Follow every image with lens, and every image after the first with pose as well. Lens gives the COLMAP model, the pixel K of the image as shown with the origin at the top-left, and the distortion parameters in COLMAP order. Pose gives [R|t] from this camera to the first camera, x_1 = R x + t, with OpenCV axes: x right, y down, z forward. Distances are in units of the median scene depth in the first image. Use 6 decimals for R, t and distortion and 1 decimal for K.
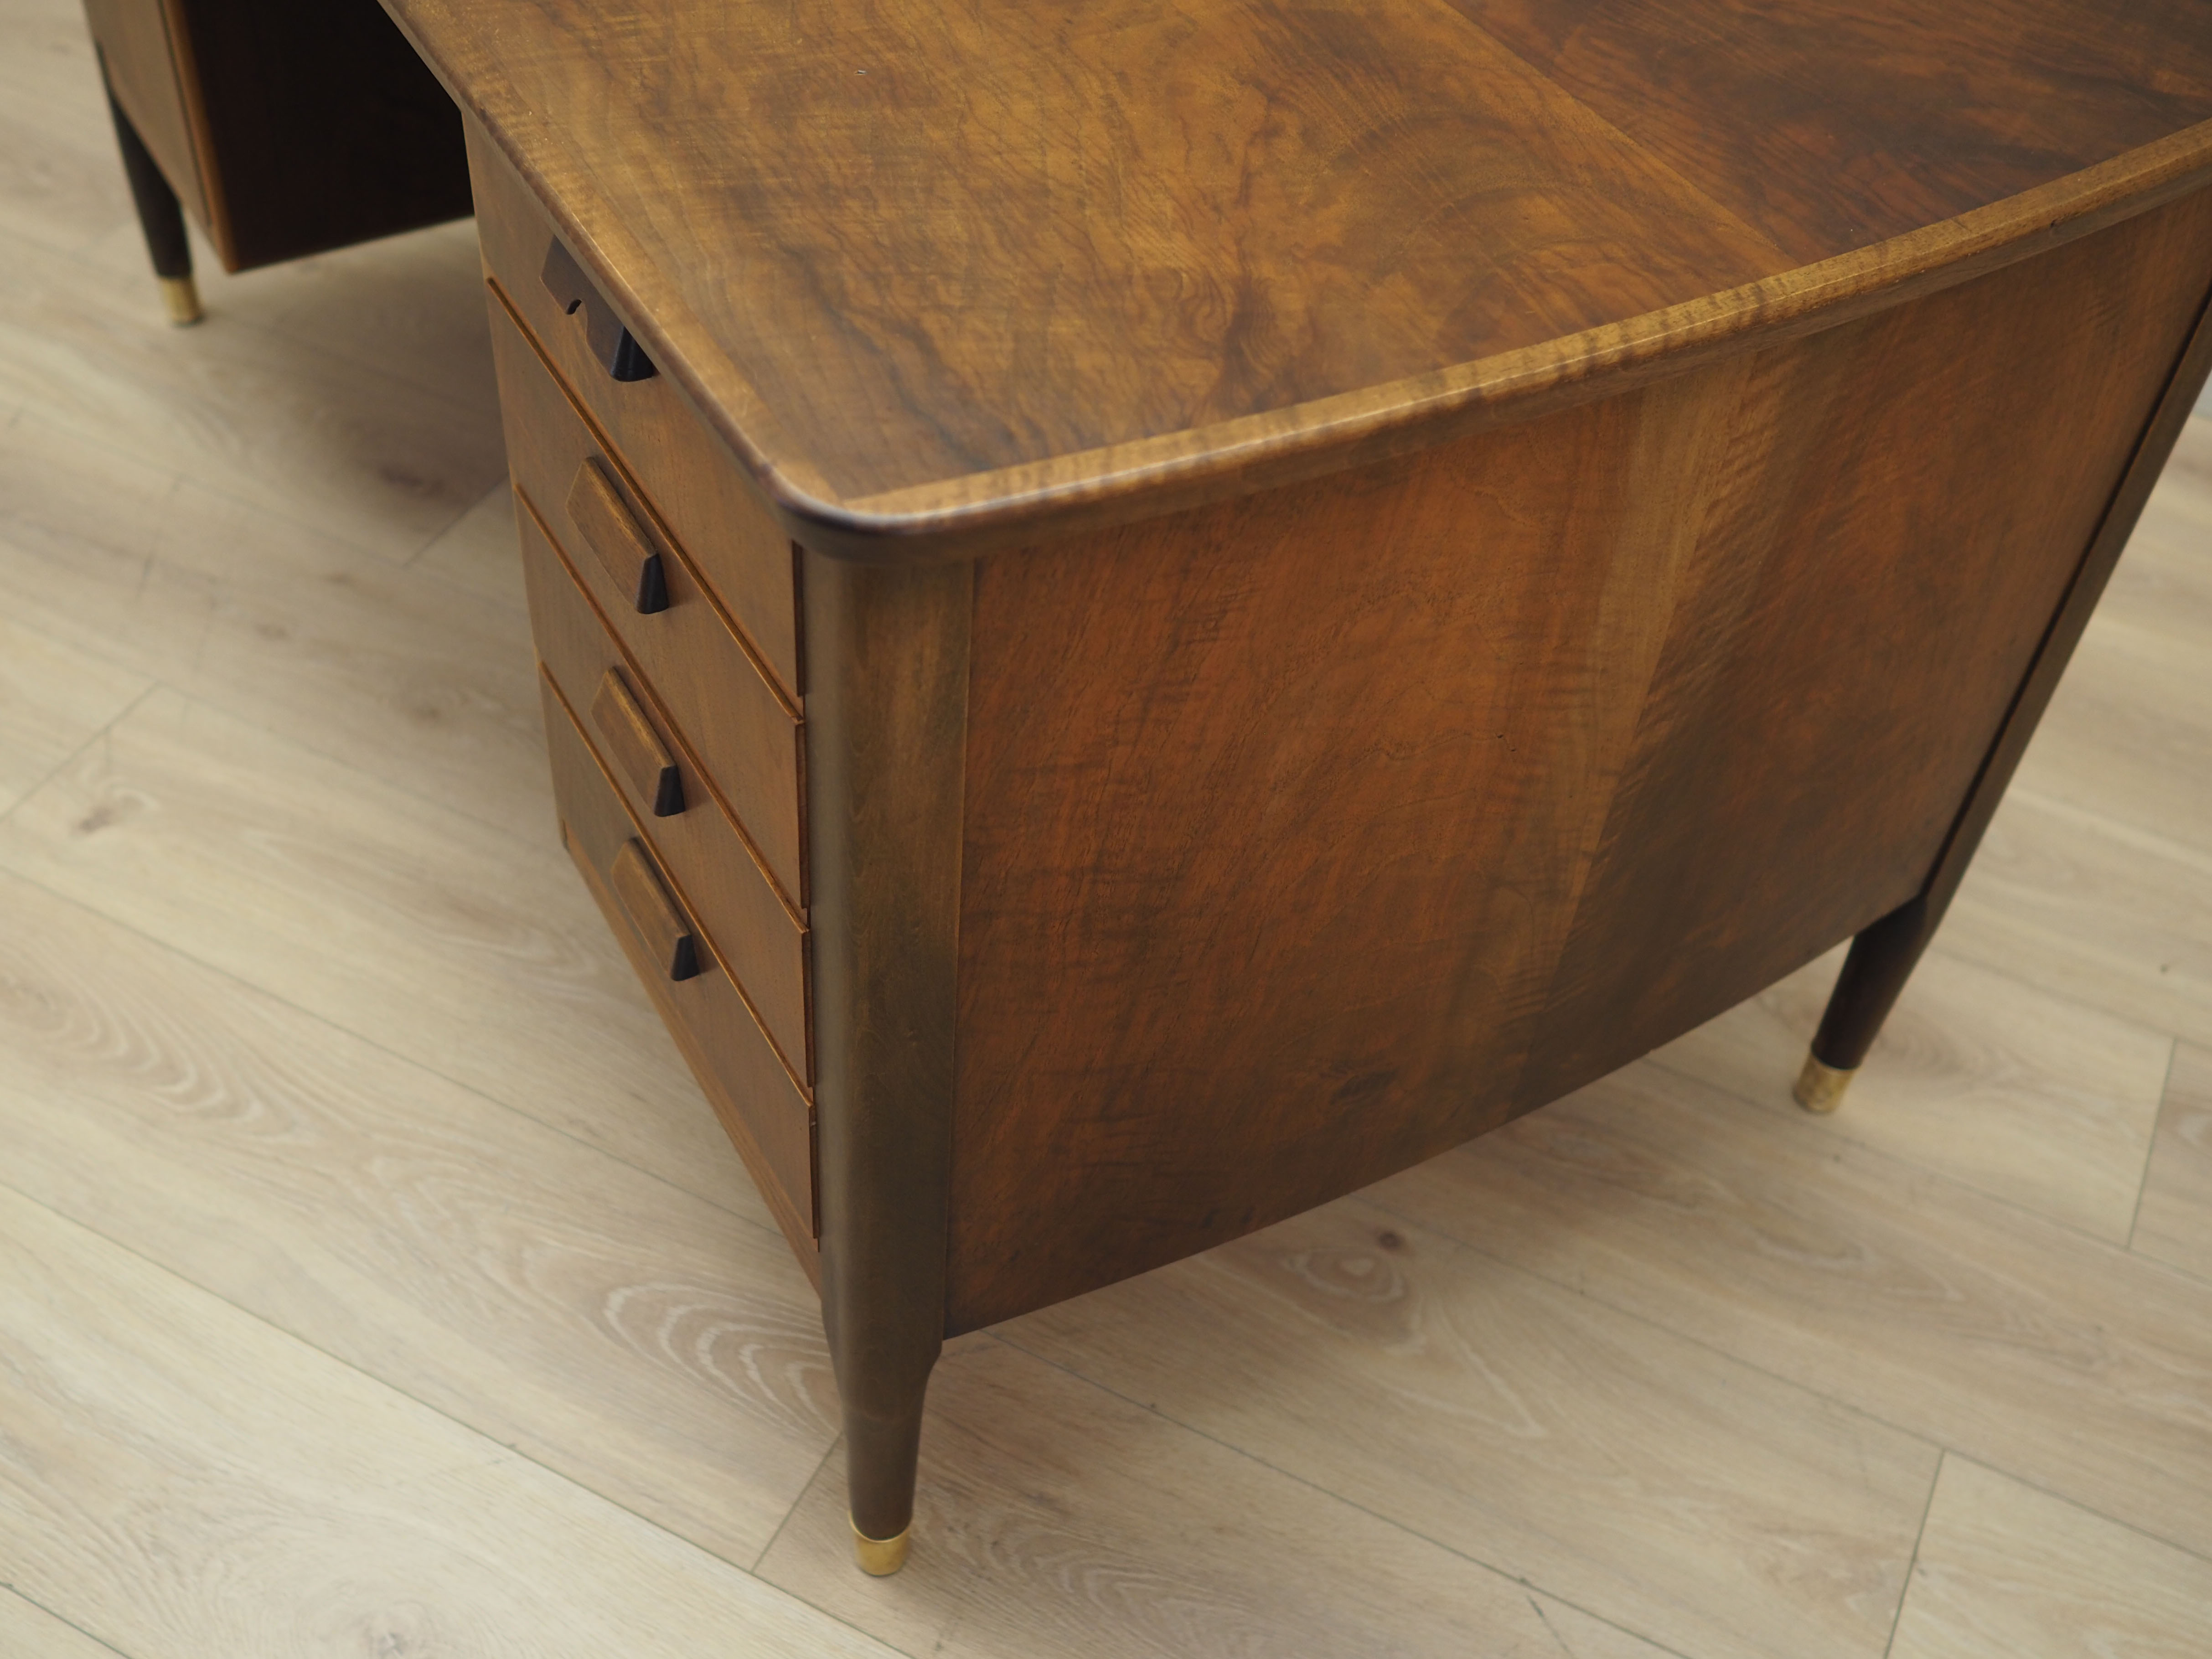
lens RADIAL K [[2211.1, 0, 1113.9], [0, 2211.1, 896.5], [0, 0, 1]] dist [-0.025969, 0.000000]
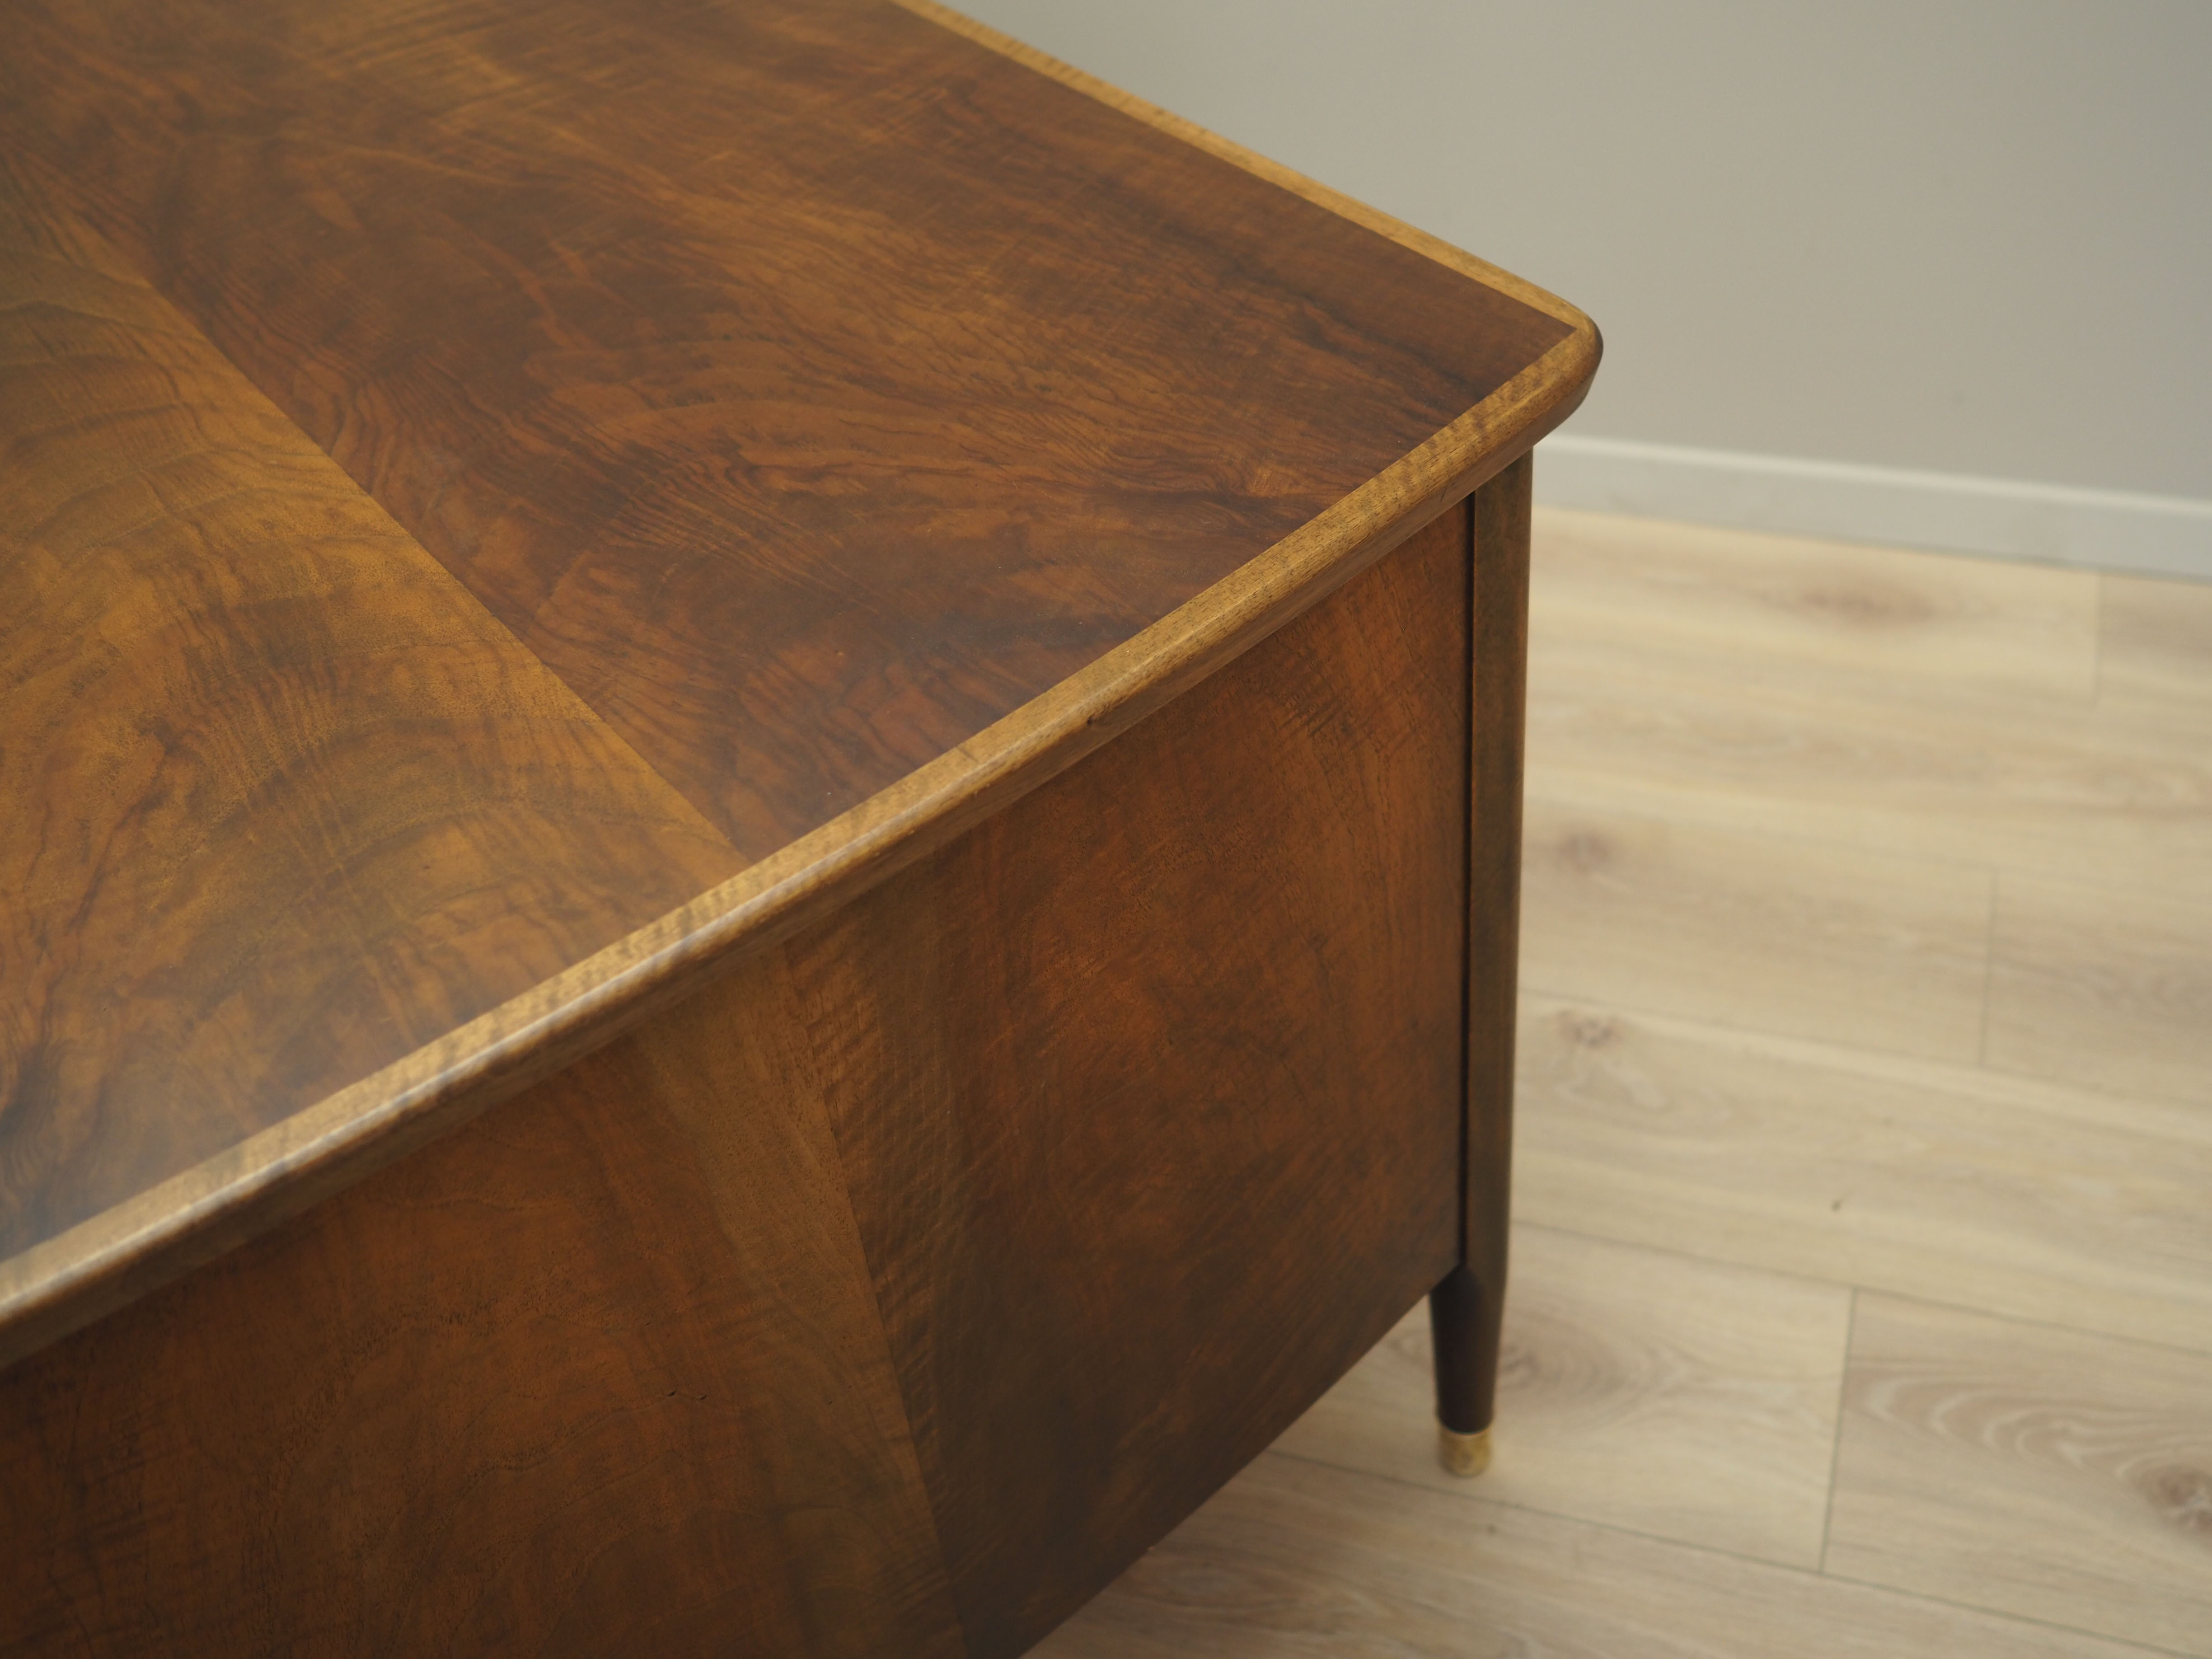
lens RADIAL K [[2211.1, 0, 1226.8], [0, 2211.1, 820.3], [0, 0, 1]] dist [-0.025969, 0.000000]
pose [[0.976945, -0.207573, 0.049915, 0.399141], [0.211291, 0.973554, -0.086882, -0.173698], [-0.030561, 0.095425, 0.994967, 0.160875]]
